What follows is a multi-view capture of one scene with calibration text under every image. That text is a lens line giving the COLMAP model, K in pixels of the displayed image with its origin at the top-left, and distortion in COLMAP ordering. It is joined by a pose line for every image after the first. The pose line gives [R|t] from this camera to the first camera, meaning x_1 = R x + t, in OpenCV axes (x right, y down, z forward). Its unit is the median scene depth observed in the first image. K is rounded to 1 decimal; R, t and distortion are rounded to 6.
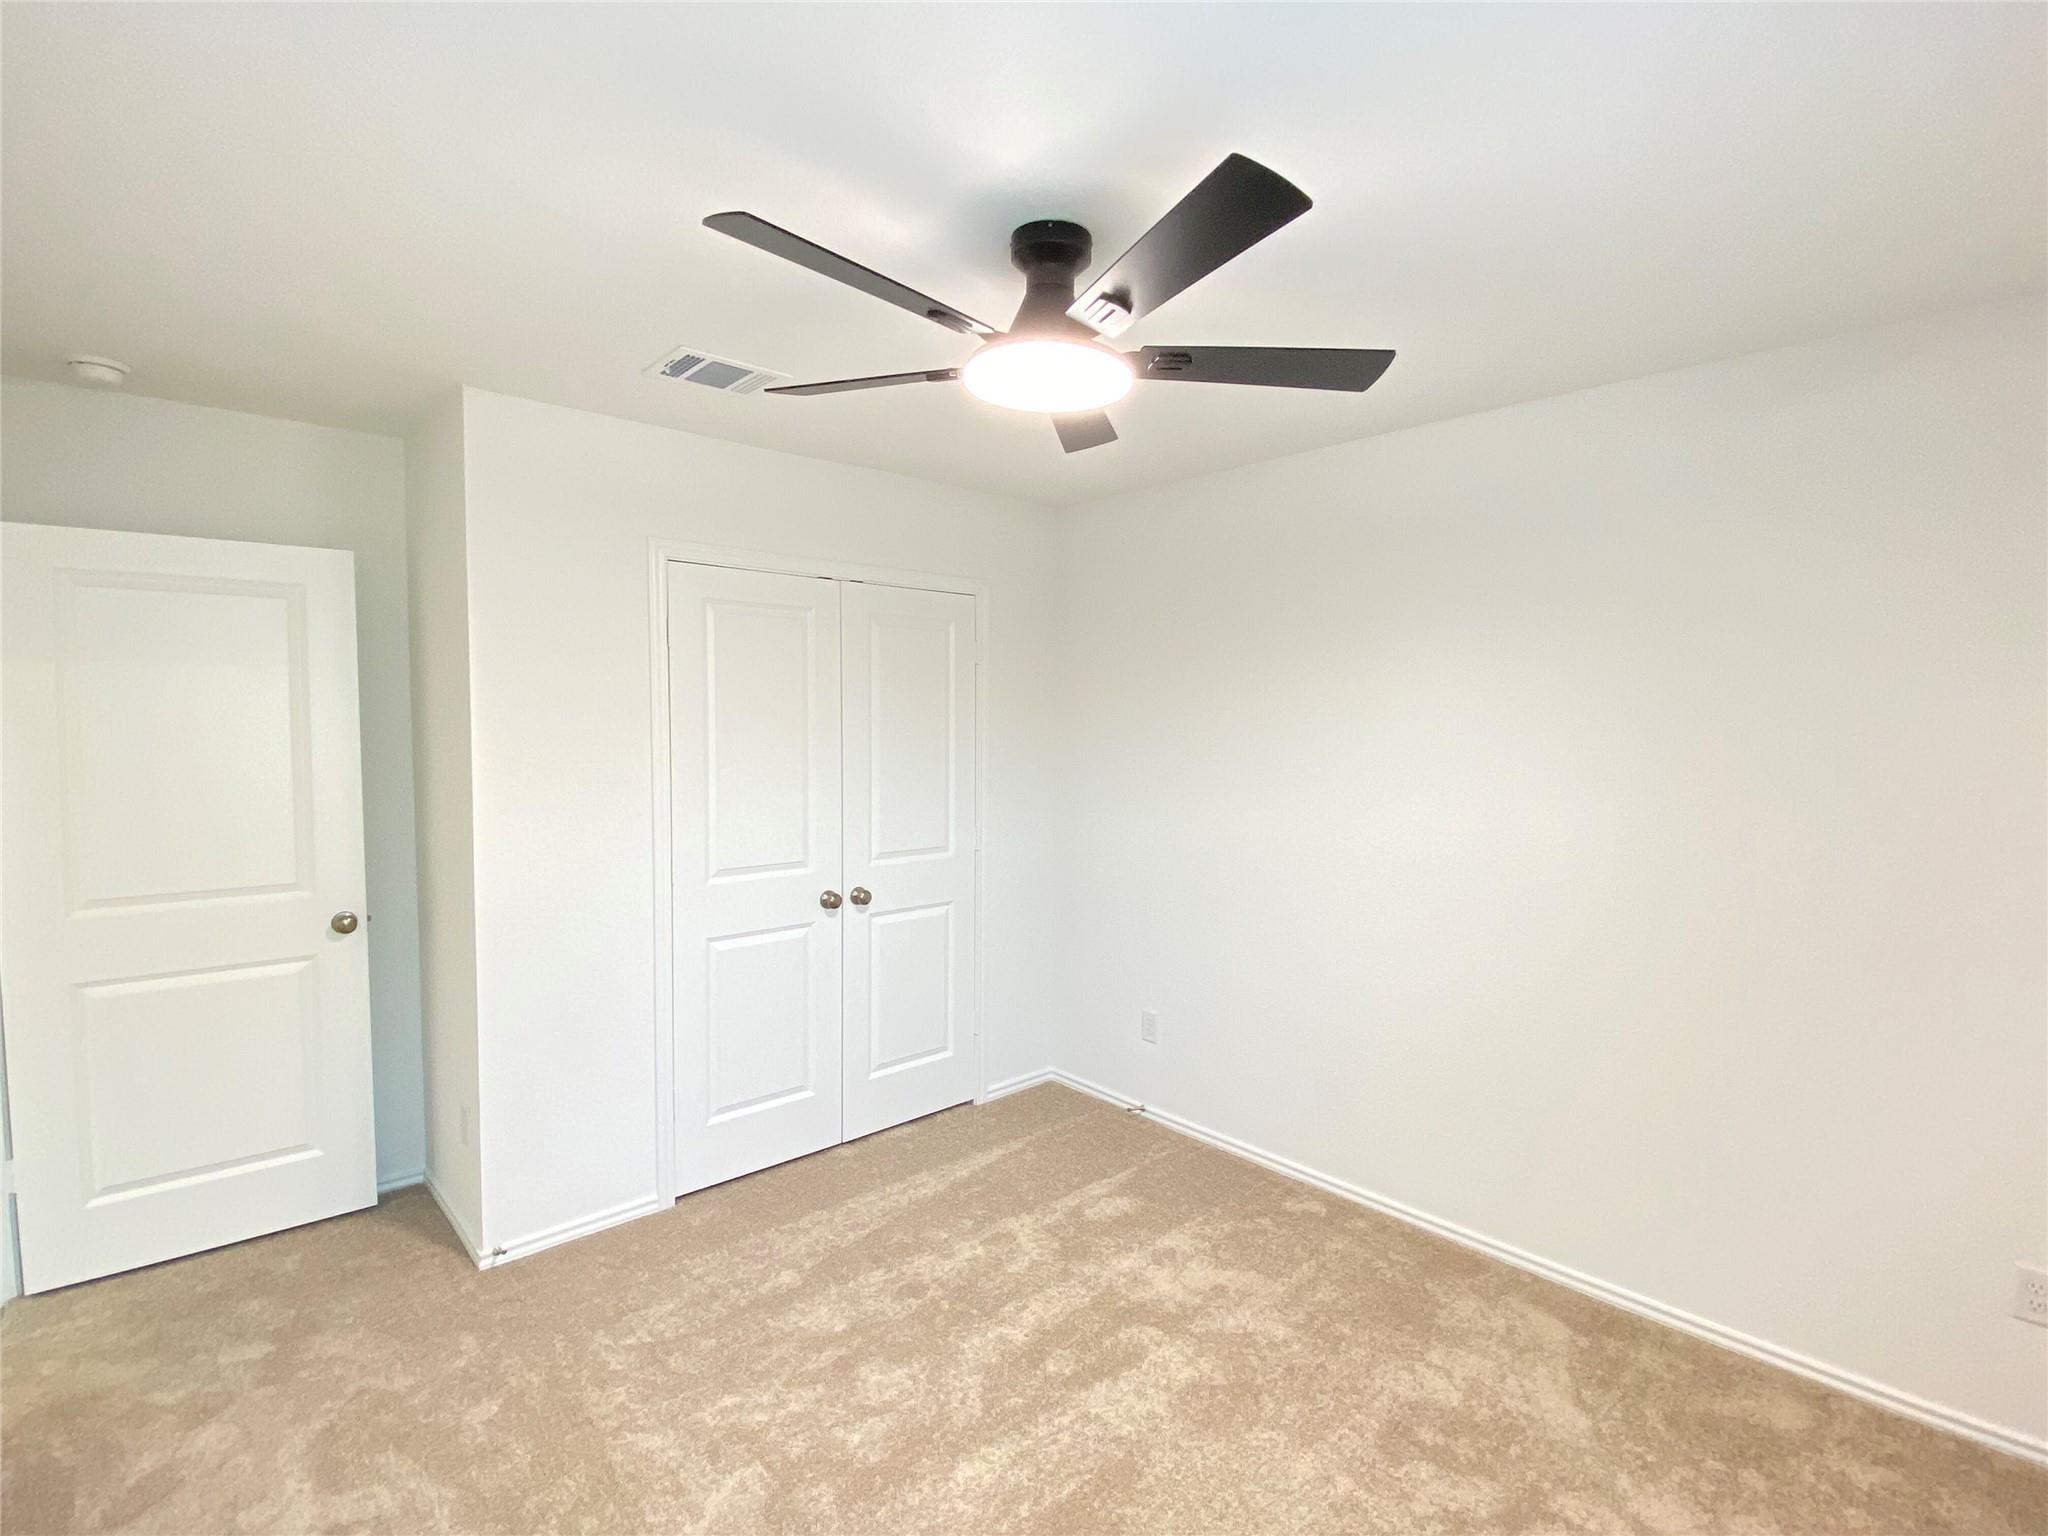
lens RADIAL K [[976.8, 0, 1031.2], [0, 976.8, 777.0], [0, 0, 1]] dist [0.008227, -0.016594]
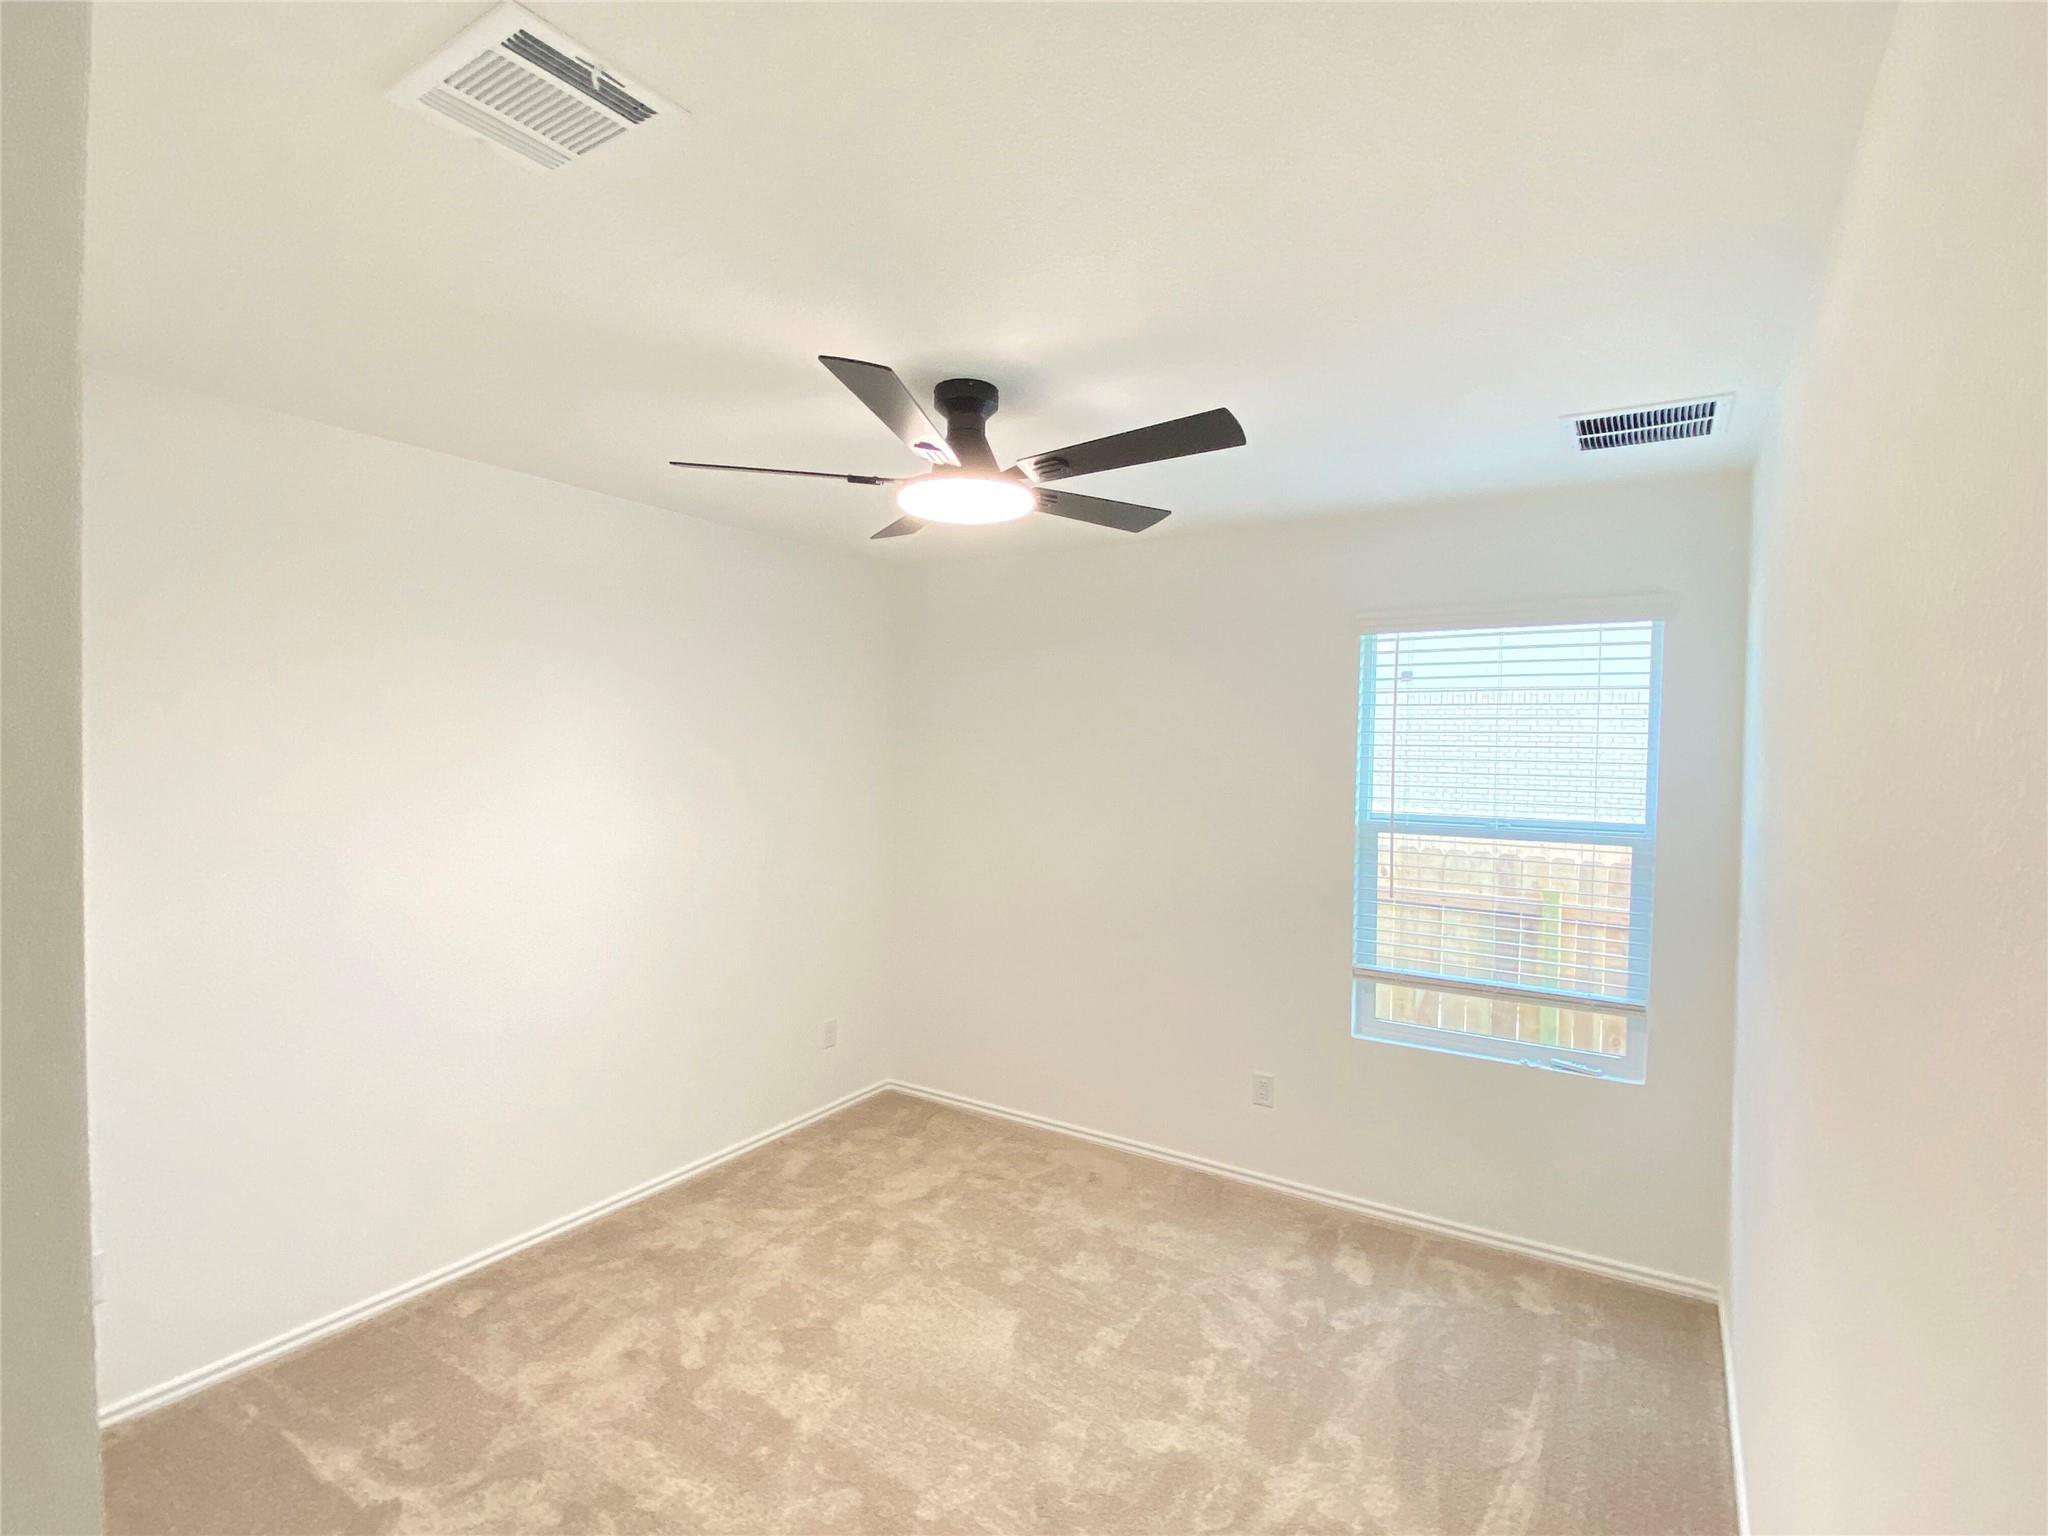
lens RADIAL K [[976.8, 0, 1031.2], [0, 976.8, 777.0], [0, 0, 1]] dist [0.008227, -0.016594]
pose [[-0.249777, -0.042213, 0.967383, -0.872337], [0.044873, 0.997471, 0.055112, -0.074991], [-0.967263, 0.057175, -0.247251, 0.902344]]
